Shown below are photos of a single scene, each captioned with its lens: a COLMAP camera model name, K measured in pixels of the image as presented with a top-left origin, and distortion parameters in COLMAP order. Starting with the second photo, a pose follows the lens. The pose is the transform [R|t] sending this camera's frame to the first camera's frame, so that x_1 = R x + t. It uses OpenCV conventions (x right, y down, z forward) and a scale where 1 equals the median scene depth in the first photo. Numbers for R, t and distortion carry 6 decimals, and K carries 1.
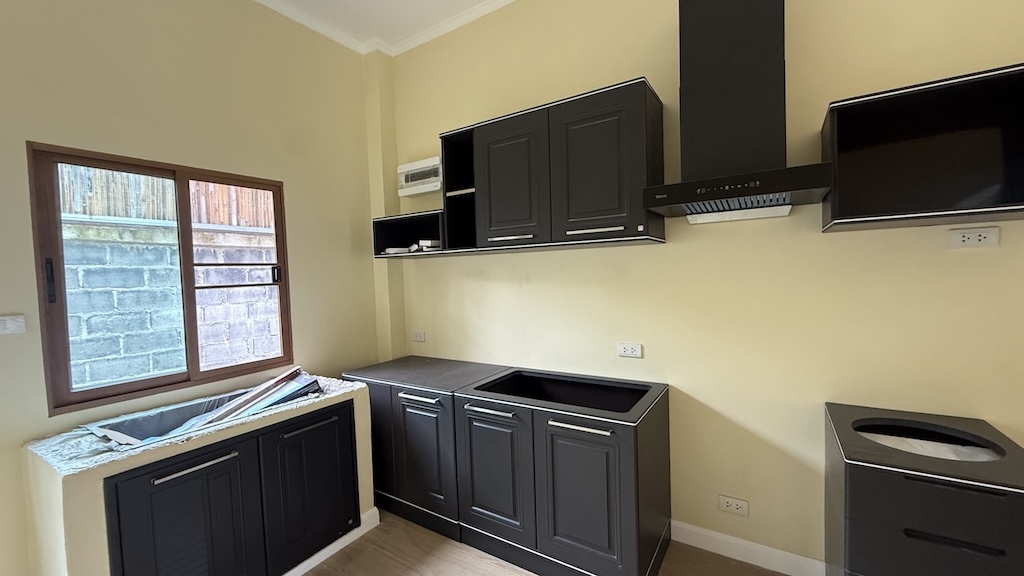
lens RADIAL K [[406.8, 0, 512.0], [0, 406.8, 288.0], [0, 0, 1]] dist [-0.000374, -0.000028]
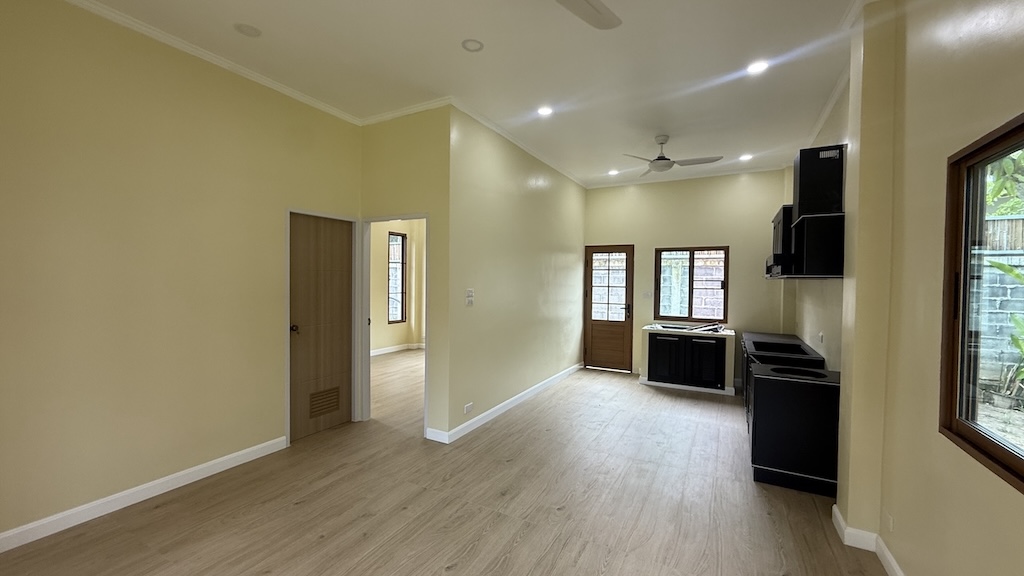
lens RADIAL K [[409.6, 0, 513.3], [0, 409.6, 284.9], [0, 0, 1]] dist [-0.001231, -0.000126]
pose [[0.083106, 0.050102, -0.995280, 1.842218], [-0.053407, 0.997524, 0.045755, -0.083318], [0.995109, 0.049353, 0.085576, -0.469173]]
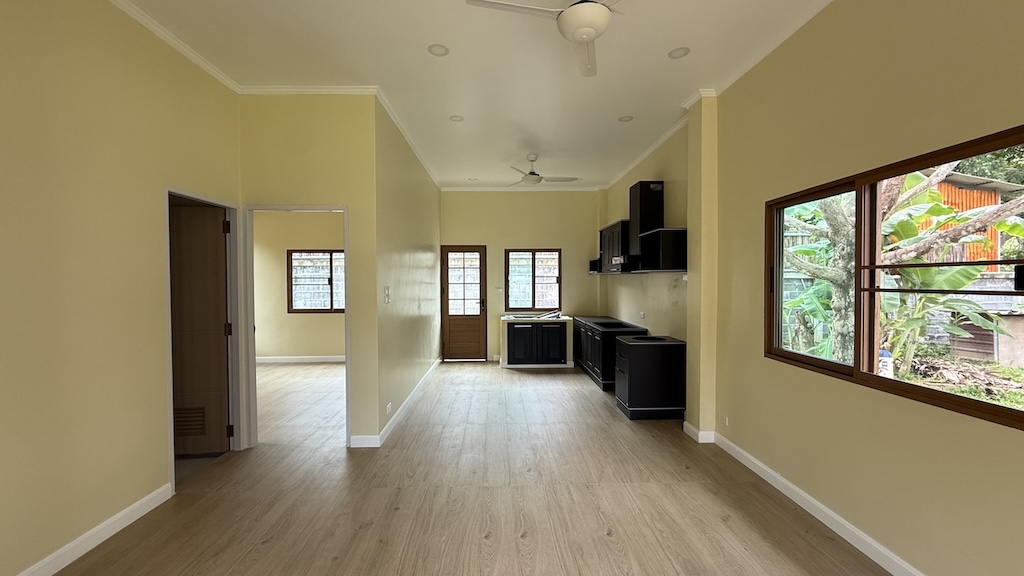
lens RADIAL K [[406.8, 0, 512.0], [0, 406.8, 288.0], [0, 0, 1]] dist [-0.000374, -0.000028]
pose [[0.573475, 0.048959, -0.817759, 1.770667], [-0.048097, 0.998503, 0.026050, -0.039746], [0.817810, 0.024393, 0.574971, -1.043534]]
